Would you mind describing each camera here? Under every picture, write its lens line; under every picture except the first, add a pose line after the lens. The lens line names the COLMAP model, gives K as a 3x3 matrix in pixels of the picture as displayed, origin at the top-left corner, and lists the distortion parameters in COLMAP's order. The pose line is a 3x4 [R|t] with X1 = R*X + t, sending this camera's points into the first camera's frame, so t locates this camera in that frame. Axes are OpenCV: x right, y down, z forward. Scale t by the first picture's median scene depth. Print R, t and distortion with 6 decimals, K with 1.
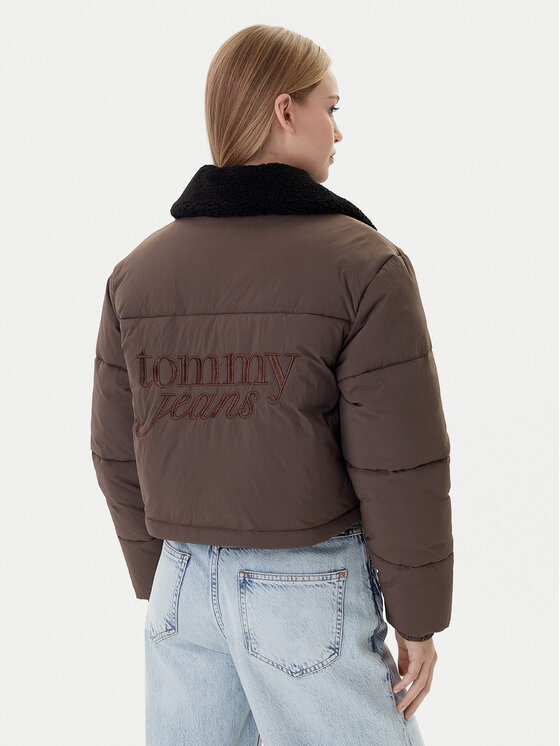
lens RADIAL K [[1139.7, 0, 280.0], [0, 1139.7, 373.0], [0, 0, 1]] dist [0.020526, 0.061379]
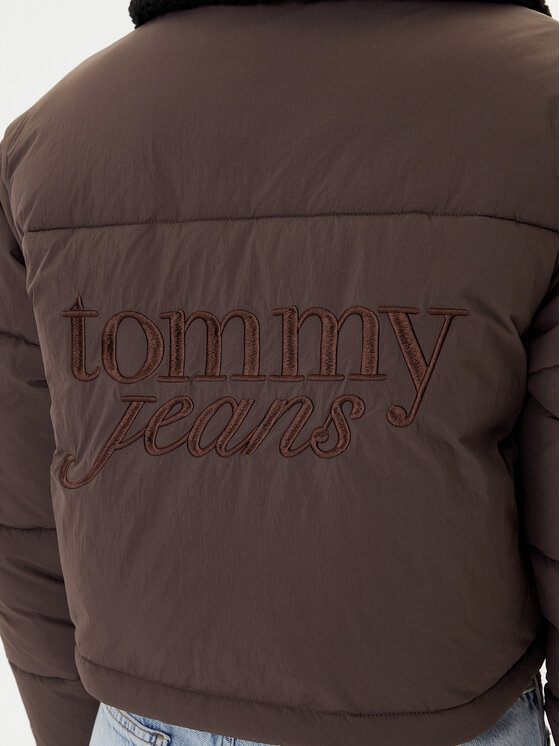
lens RADIAL K [[1139.7, 0, 280.0], [0, 1139.7, 373.0], [0, 0, 1]] dist [0.020526, 0.061379]
pose [[0.992906, 0.004777, 0.118806, -0.096807], [-0.008060, 0.999598, 0.027168, -0.003794], [-0.118629, -0.027933, 0.992546, 0.555415]]
